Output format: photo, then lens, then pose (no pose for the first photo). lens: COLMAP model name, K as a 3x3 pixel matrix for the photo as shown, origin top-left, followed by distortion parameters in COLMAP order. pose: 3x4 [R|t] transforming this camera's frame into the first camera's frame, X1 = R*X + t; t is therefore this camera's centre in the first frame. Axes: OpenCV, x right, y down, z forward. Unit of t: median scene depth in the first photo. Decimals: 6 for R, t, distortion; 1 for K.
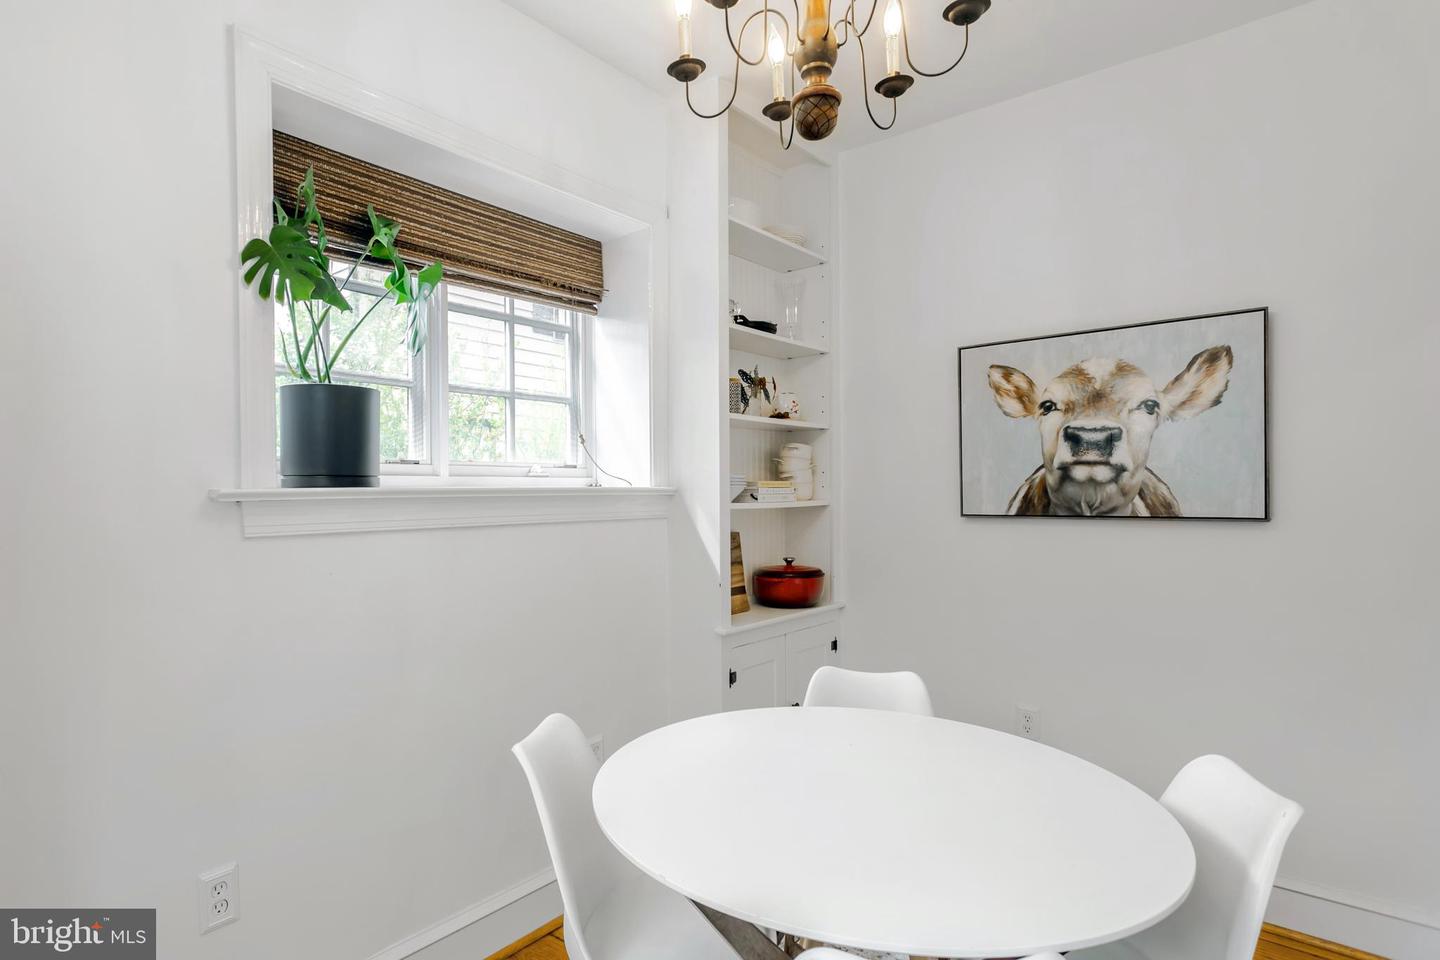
lens RADIAL K [[686.2, 0, 719.5], [0, 686.2, 481.7], [0, 0, 1]] dist [0.001578, 0.000763]
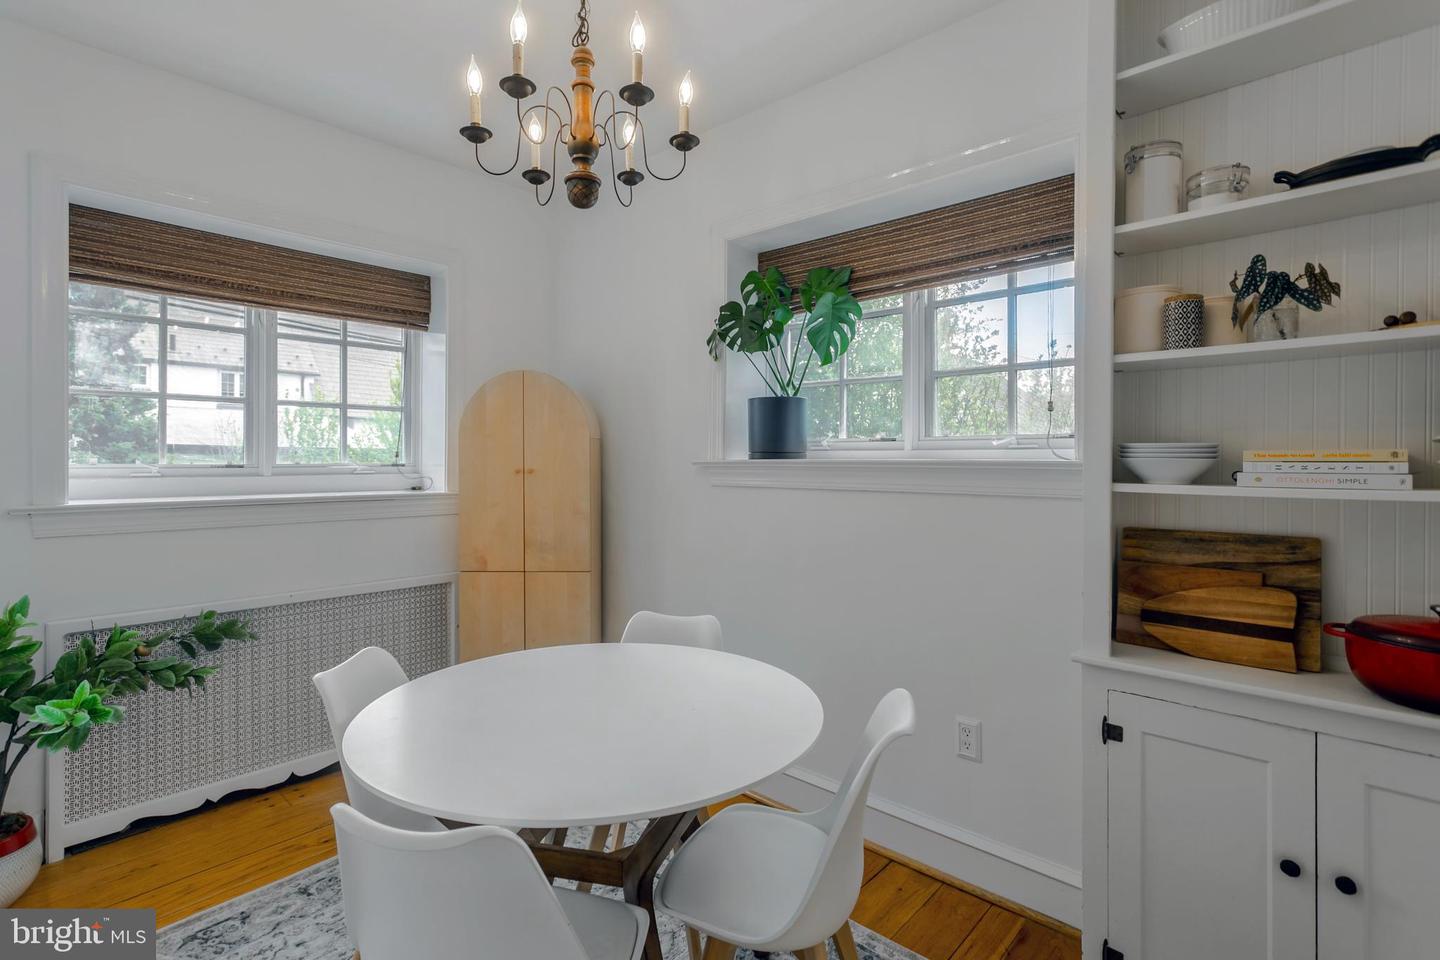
lens RADIAL K [[666.1, 0, 723.5], [0, 666.1, 456.0], [0, 0, 1]] dist [-0.048068, 0.000045]
pose [[-0.021575, -0.000337, -0.999767, 0.876556], [0.007063, 0.999975, -0.000489, 0.001074], [0.999742, -0.007072, -0.021572, 0.776848]]
